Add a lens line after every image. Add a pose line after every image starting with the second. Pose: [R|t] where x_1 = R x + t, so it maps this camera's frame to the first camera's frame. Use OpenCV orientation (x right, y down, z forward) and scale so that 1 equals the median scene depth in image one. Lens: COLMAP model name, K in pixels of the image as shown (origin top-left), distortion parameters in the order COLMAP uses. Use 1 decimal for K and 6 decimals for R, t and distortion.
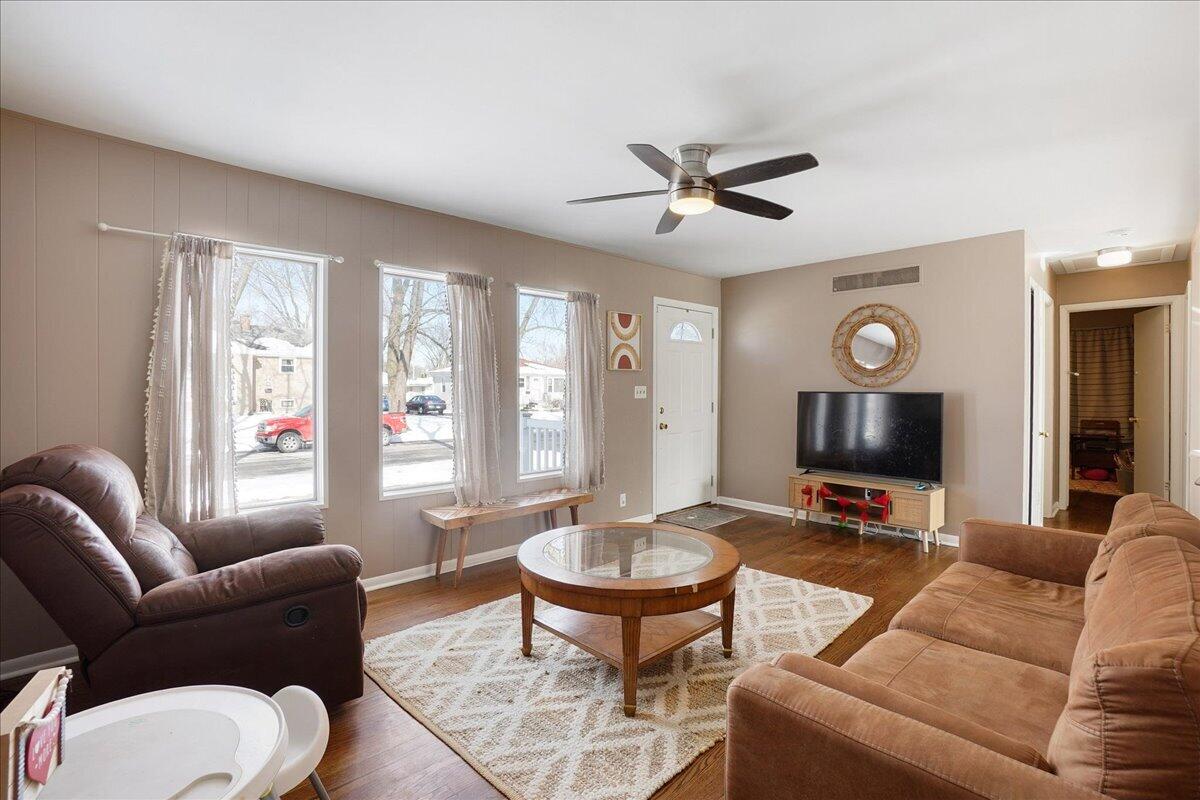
lens RADIAL K [[516.0, 0, 610.6], [0, 516.0, 399.2], [0, 0, 1]] dist [-0.021577, 0.000907]
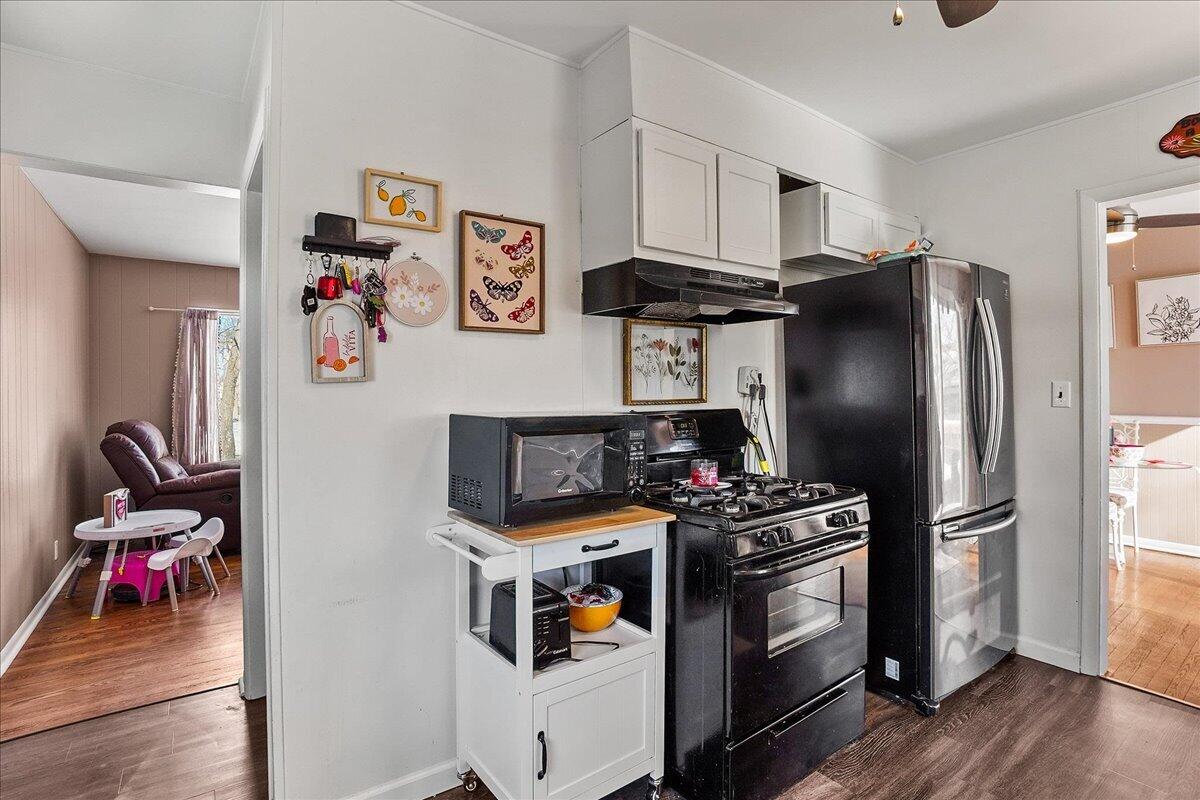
lens RADIAL K [[556.3, 0, 588.8], [0, 556.3, 396.1], [0, 0, 1]] dist [-0.016117, 0.005198]
pose [[0.988980, -0.008794, -0.147790, 1.095756], [0.007763, 0.999941, -0.007551, 0.020307], [0.147848, 0.006321, 0.988990, -0.953819]]
